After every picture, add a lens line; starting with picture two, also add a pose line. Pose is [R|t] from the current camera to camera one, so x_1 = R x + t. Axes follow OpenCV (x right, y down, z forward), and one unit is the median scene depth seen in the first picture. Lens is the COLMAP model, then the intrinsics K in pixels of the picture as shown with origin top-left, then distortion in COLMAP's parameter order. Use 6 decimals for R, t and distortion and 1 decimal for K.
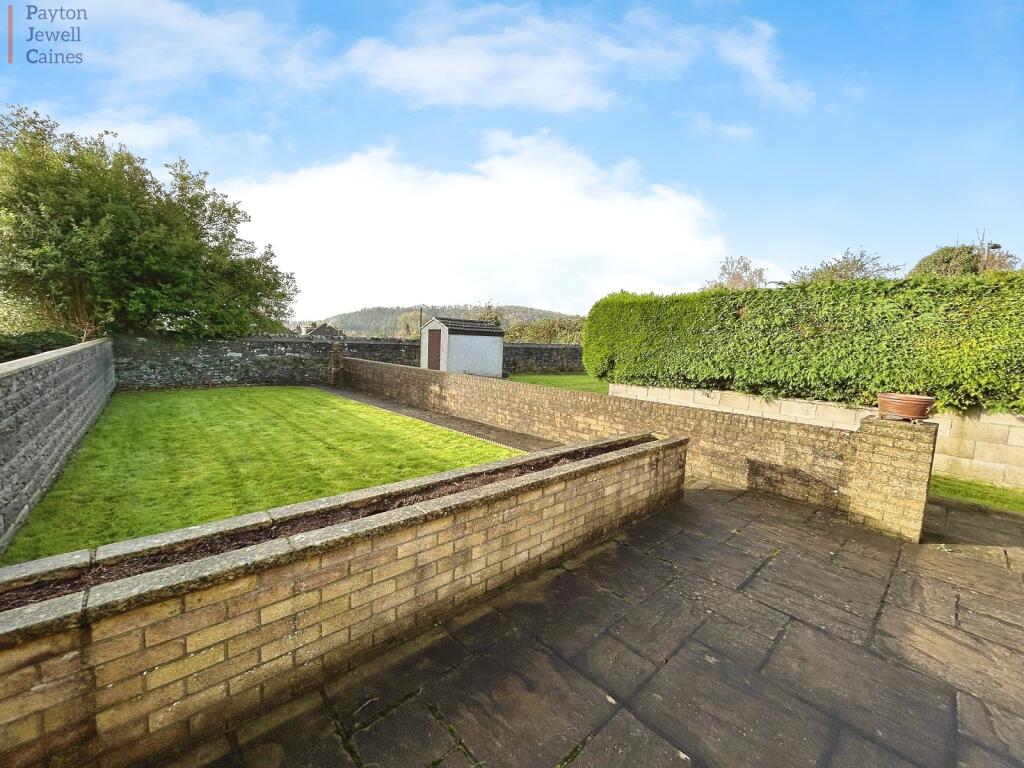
lens RADIAL K [[407.4, 0, 491.2], [0, 407.4, 392.4], [0, 0, 1]] dist [-0.006437, -0.000005]
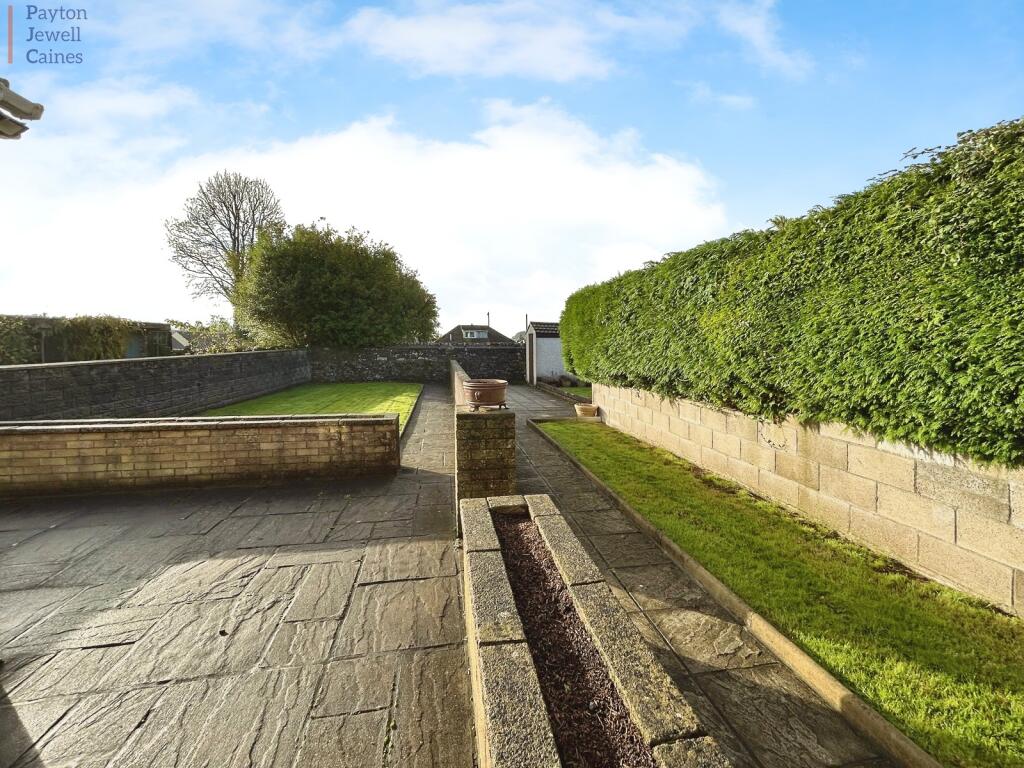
lens RADIAL K [[407.4, 0, 515.3], [0, 407.4, 367.6], [0, 0, 1]] dist [-0.006437, -0.000005]
pose [[0.862919, -0.001222, -0.505340, 1.957877], [-0.037473, 0.997089, -0.066400, 0.045232], [0.503950, 0.076235, 0.860362, 0.268479]]
